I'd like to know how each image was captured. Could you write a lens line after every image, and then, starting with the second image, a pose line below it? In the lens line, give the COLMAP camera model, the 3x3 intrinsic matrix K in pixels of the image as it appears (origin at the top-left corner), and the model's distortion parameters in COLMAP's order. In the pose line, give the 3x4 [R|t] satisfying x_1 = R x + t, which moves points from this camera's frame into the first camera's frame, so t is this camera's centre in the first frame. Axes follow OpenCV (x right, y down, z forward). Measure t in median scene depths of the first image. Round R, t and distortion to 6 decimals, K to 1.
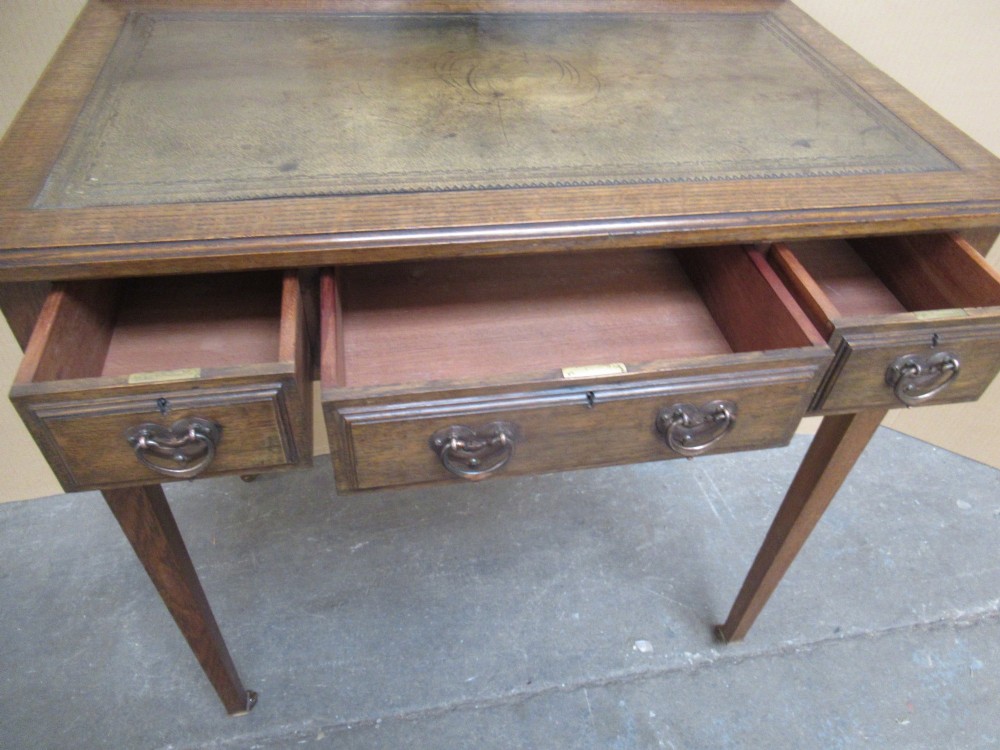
lens RADIAL K [[735.8, 0, 487.4], [0, 735.8, 375.2], [0, 0, 1]] dist [-0.011110, 0.007023]
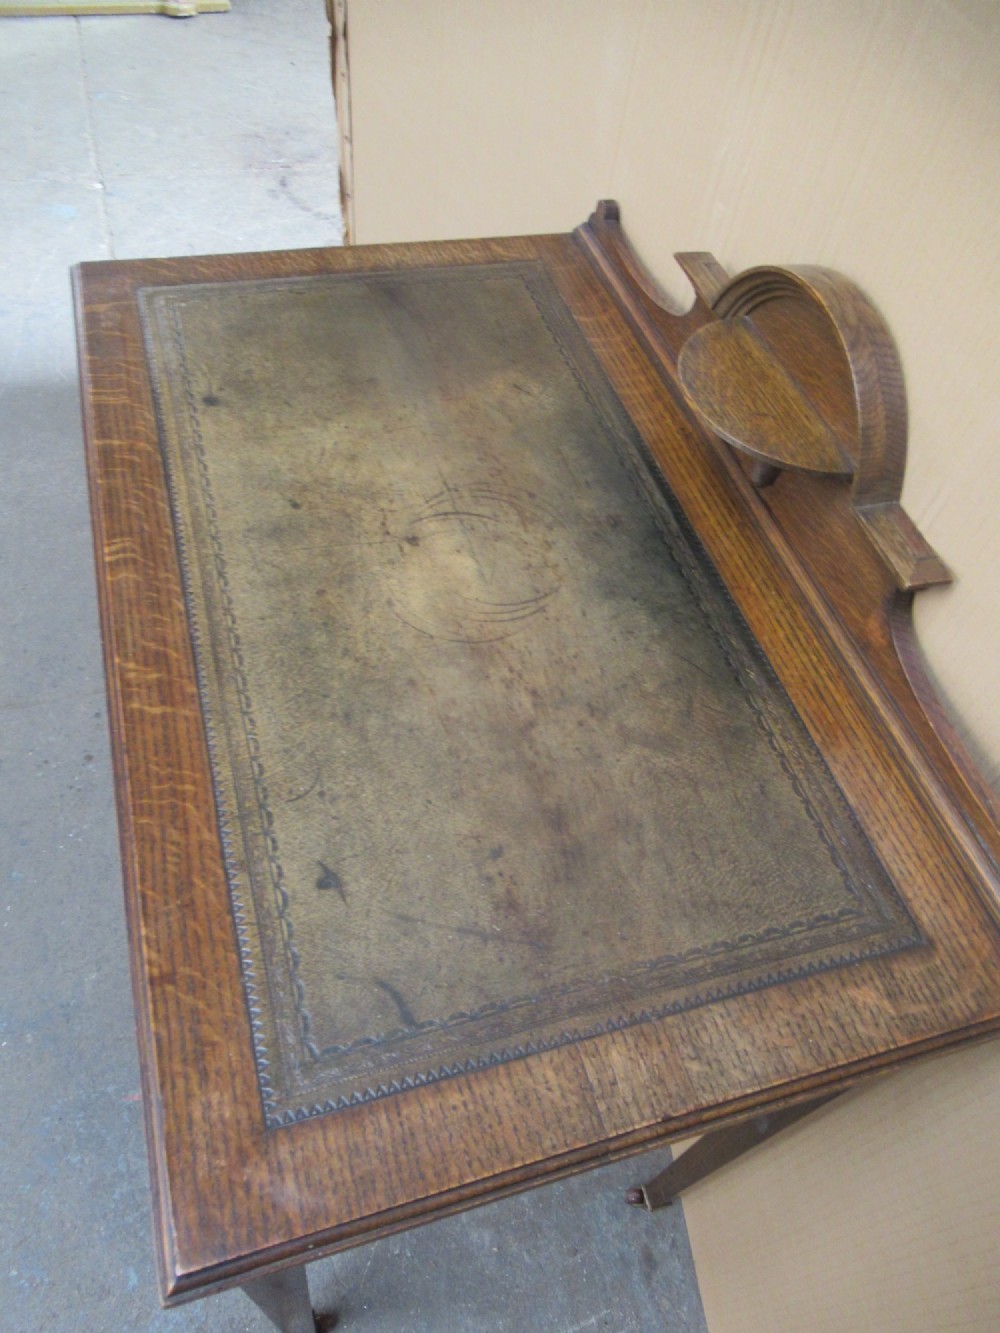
lens RADIAL K [[980.8, 0, 508.3], [0, 980.8, 655.9], [0, 0, 1]] dist [-0.011110, 0.007023]
pose [[0.146345, 0.753097, -0.641426, 0.514911], [-0.766152, 0.496460, 0.408091, -0.532382], [0.625775, 0.431708, 0.649642, 0.272603]]
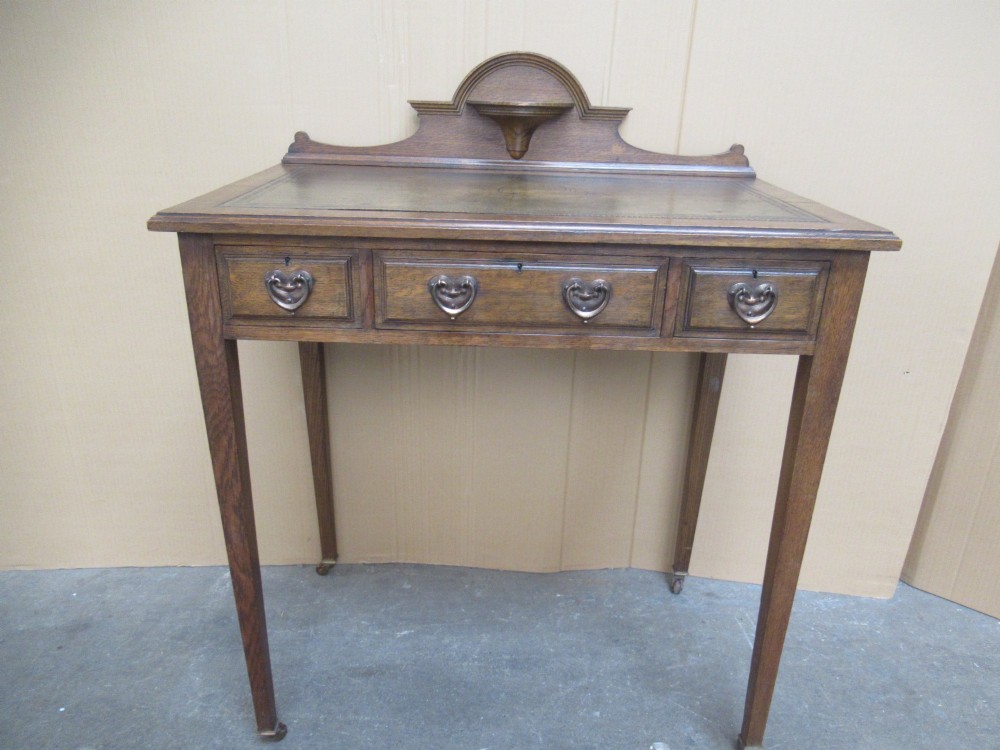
lens RADIAL K [[735.8, 0, 490.3], [0, 735.8, 379.7], [0, 0, 1]] dist [-0.011110, 0.007023]
pose [[0.982268, 0.042808, -0.182527, 0.163130], [-0.109184, 0.922063, -0.371321, 0.339292], [0.152406, 0.384666, 0.910387, -0.145771]]
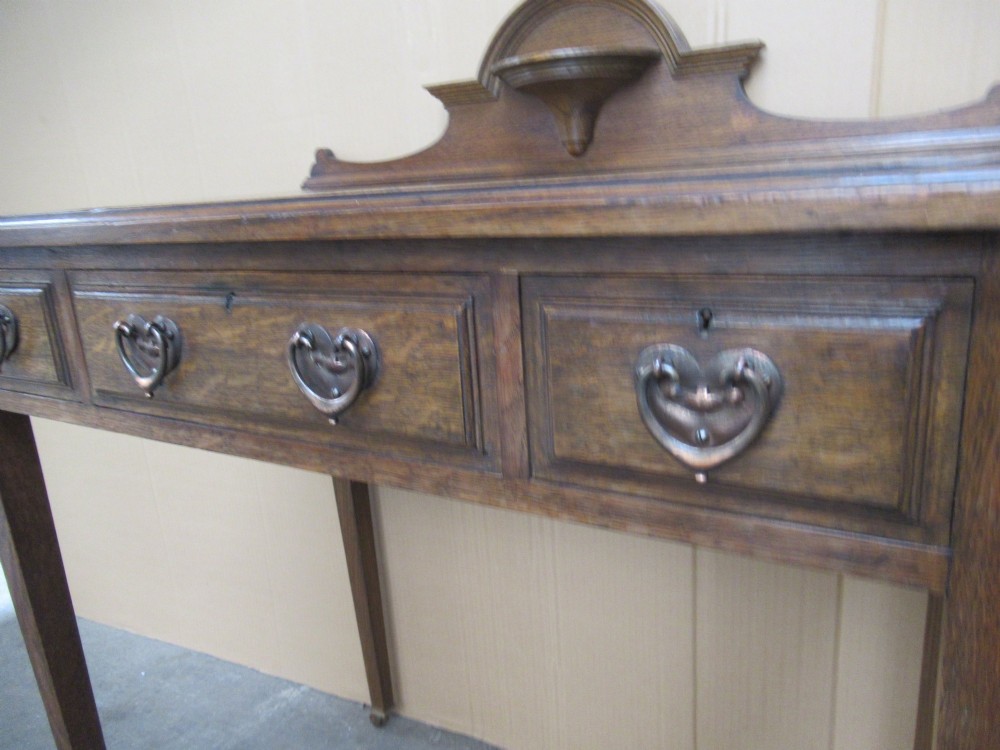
lens RADIAL K [[735.8, 0, 498.8], [0, 735.8, 380.8], [0, 0, 1]] dist [-0.011110, 0.007023]
pose [[0.758290, 0.074351, -0.647664, 0.411040], [-0.374899, 0.862499, -0.339921, 0.043384], [0.533336, 0.500567, 0.681898, 0.369600]]
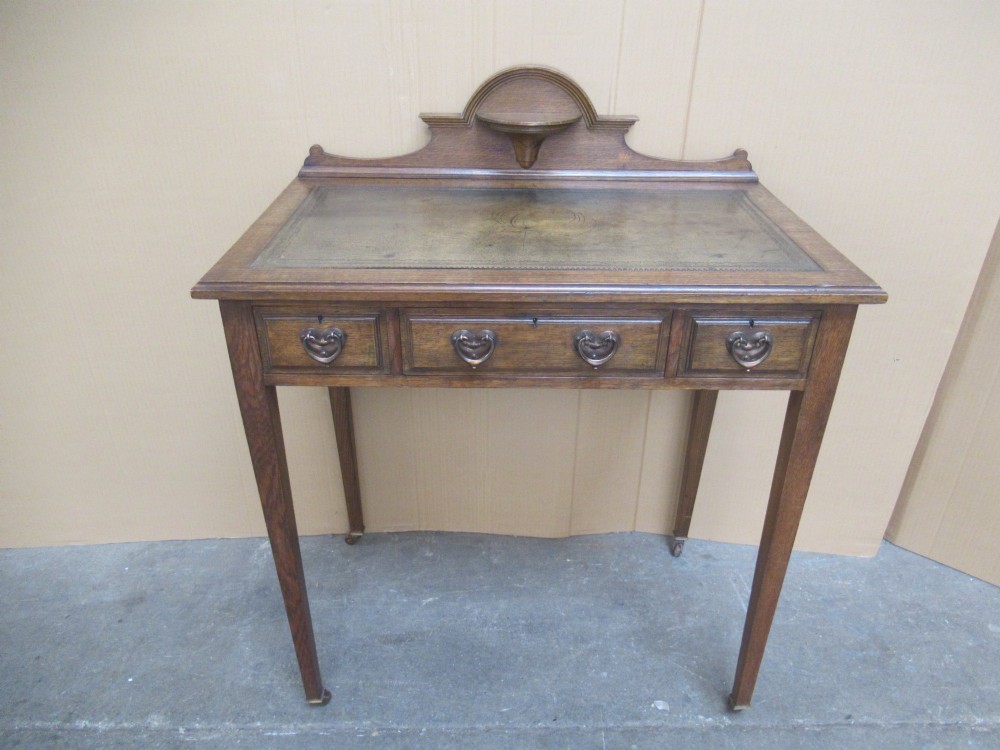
lens RADIAL K [[735.8, 0, 490.1], [0, 735.8, 377.1], [0, 0, 1]] dist [-0.011110, 0.007023]
pose [[0.982411, 0.046108, -0.180949, 0.151491], [-0.091478, 0.963626, -0.251112, 0.212541], [0.162789, 0.263248, 0.950895, -0.276774]]
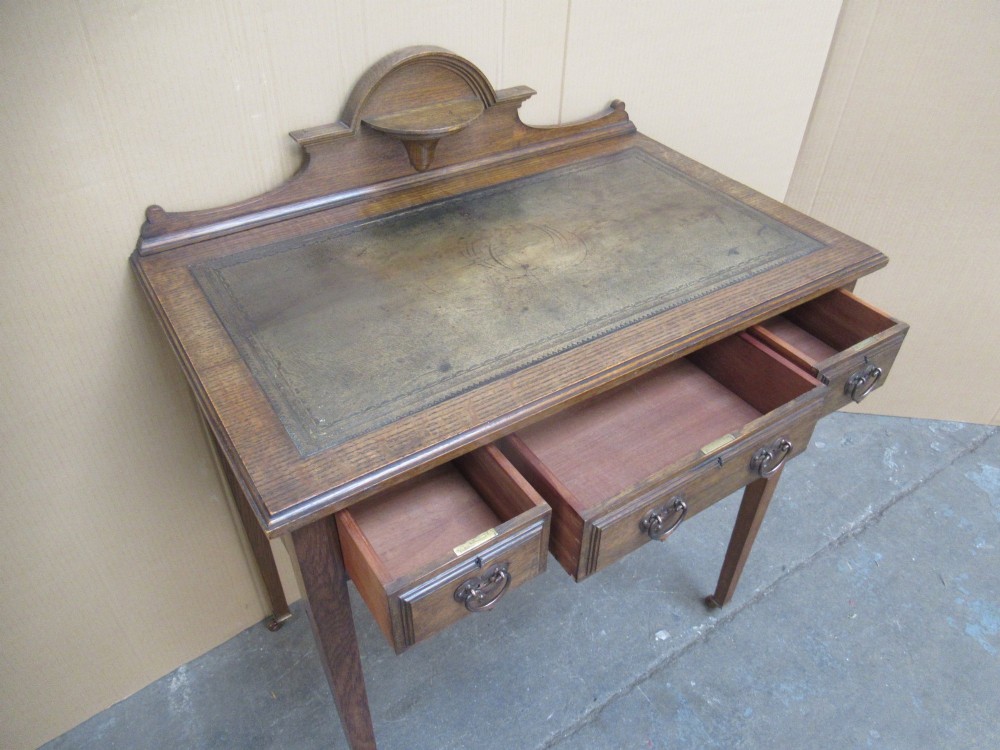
lens RADIAL K [[735.8, 0, 481.9], [0, 735.8, 382.4], [0, 0, 1]] dist [-0.011110, 0.007023]
pose [[0.920780, -0.282685, 0.268799, -0.308908], [0.299212, 0.953939, -0.021742, -0.110210], [-0.250272, 0.100447, 0.962951, -0.168270]]
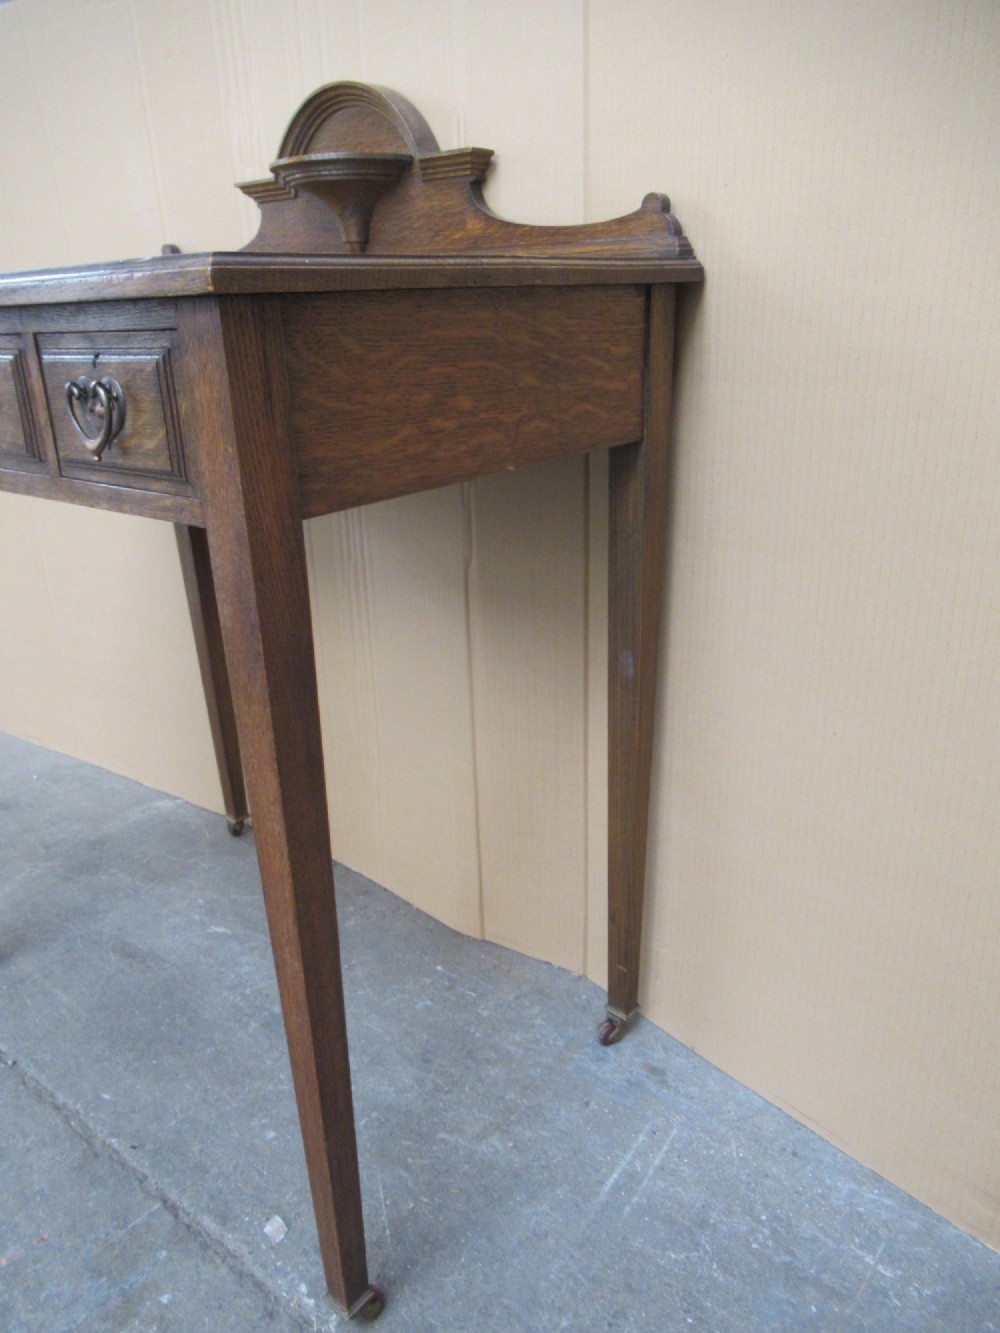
lens RADIAL K [[980.8, 0, 490.9], [0, 980.8, 655.5], [0, 0, 1]] dist [-0.011110, 0.007023]
pose [[0.647137, 0.190687, -0.738141, 0.904432], [-0.478982, 0.854956, -0.199065, 0.059862], [0.593119, 0.482379, 0.644609, 0.428444]]
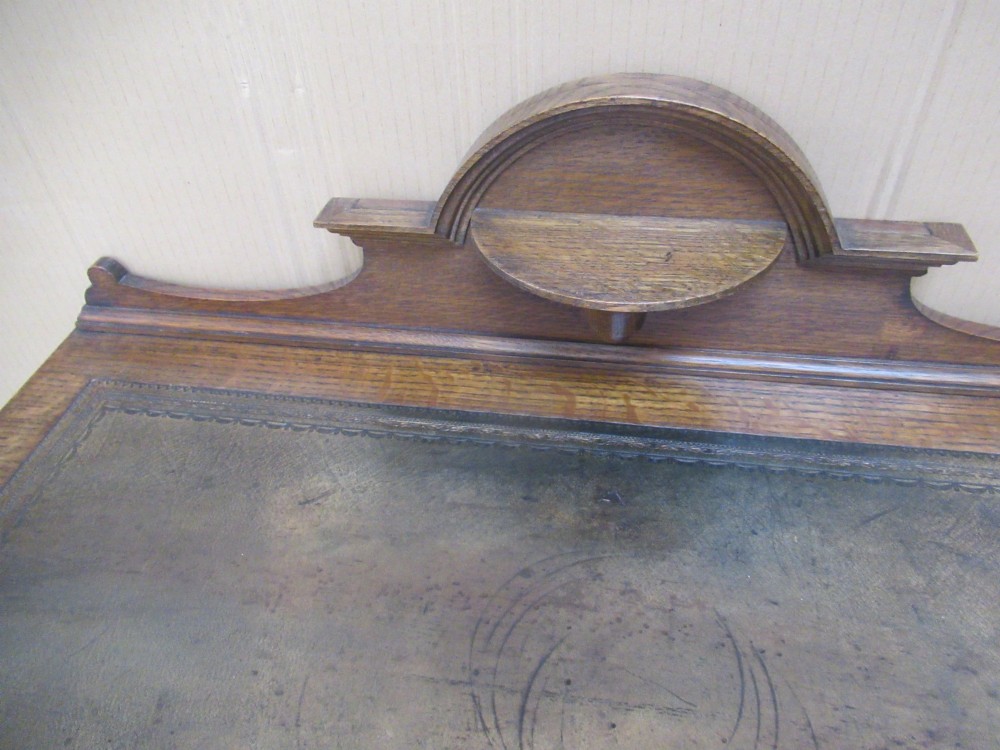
lens RADIAL K [[735.8, 0, 498.4], [0, 735.8, 378.2], [0, 0, 1]] dist [-0.011110, 0.007023]
pose [[0.940842, 0.138630, -0.309191, 0.050809], [-0.148595, 0.988859, -0.008794, -0.399163], [0.304527, 0.054218, 0.950959, 0.347033]]
